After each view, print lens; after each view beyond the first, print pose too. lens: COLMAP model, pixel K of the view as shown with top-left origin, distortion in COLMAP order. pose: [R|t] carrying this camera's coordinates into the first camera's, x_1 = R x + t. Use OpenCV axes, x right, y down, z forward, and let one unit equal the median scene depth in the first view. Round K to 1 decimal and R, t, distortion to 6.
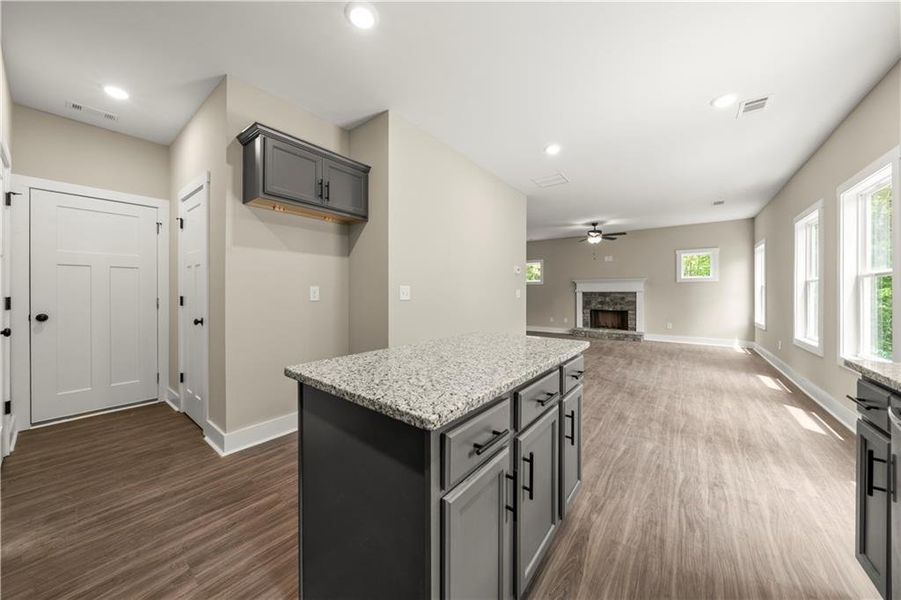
lens RADIAL K [[308.9, 0, 449.8], [0, 308.9, 293.3], [0, 0, 1]] dist [-0.005471, -0.000131]
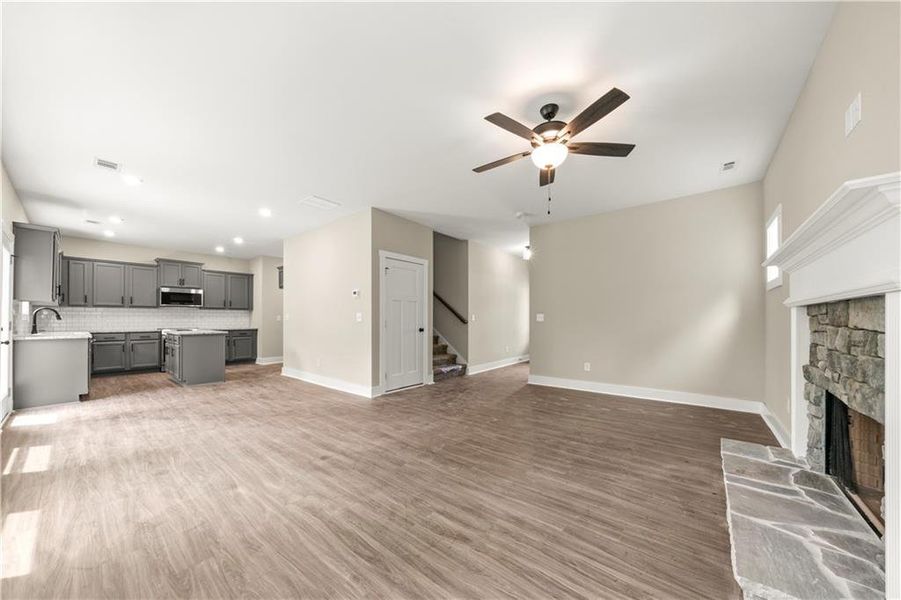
lens RADIAL K [[308.9, 0, 449.8], [0, 308.9, 318.3], [0, 0, 1]] dist [-0.005471, -0.000131]
pose [[-0.029454, -0.008059, -0.999534, 0.827422], [-0.000223, 0.999968, -0.008055, 0.008889], [0.999566, -0.000014, -0.029455, 0.916956]]
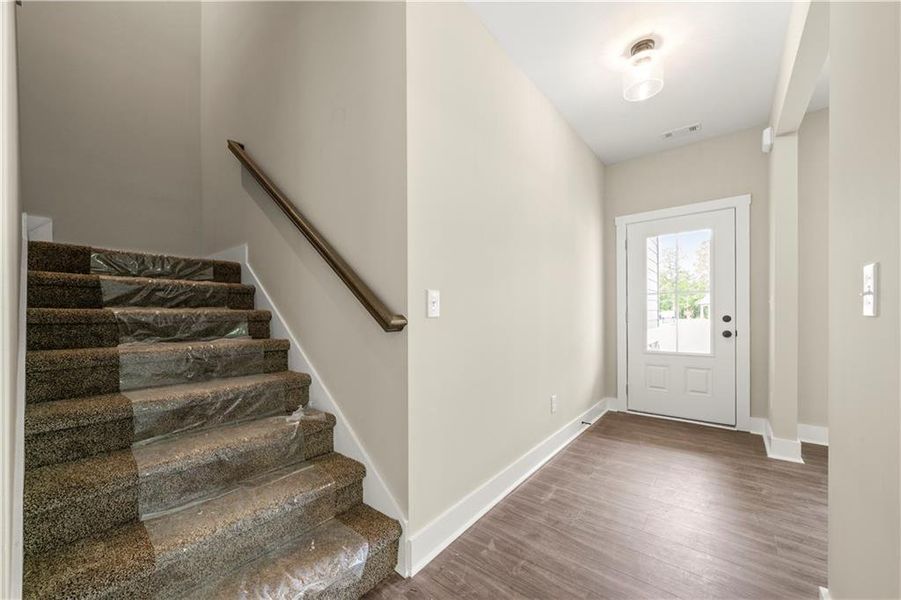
lens RADIAL K [[341.0, 0, 452.1], [0, 341.0, 316.3], [0, 0, 1]] dist [-0.001677, 0.000000]
pose [[-0.022563, 0.001921, -0.999744, 0.120264], [0.005353, 0.999984, 0.001801, 0.008458], [0.999731, -0.005311, -0.022573, 0.976523]]
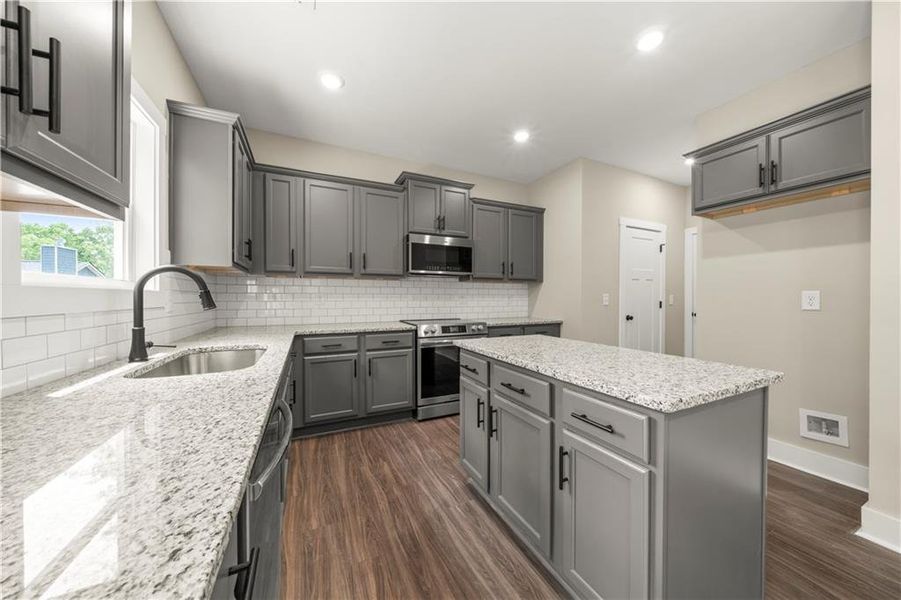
lens RADIAL K [[308.9, 0, 456.0], [0, 308.9, 300.3], [0, 0, 1]] dist [-0.005471, -0.000131]
pose [[-0.450523, 0.003324, -0.892759, 0.250406], [-0.002785, 0.999983, 0.005129, -0.000349], [0.892761, 0.004797, -0.450506, 0.227700]]
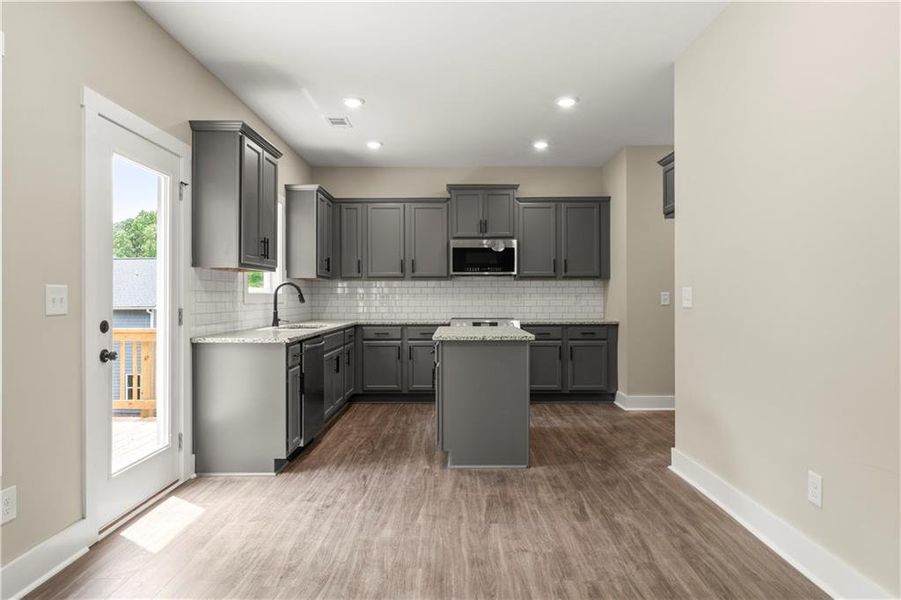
lens RADIAL K [[547.2, 0, 456.9], [0, 547.2, 298.2], [0, 0, 1]] dist [-0.005307, -0.000084]
pose [[-0.787347, -0.001093, -0.616509, 0.427522], [-0.001051, 0.999999, -0.000430, 0.000715], [0.616509, 0.000309, -0.787347, 0.687288]]
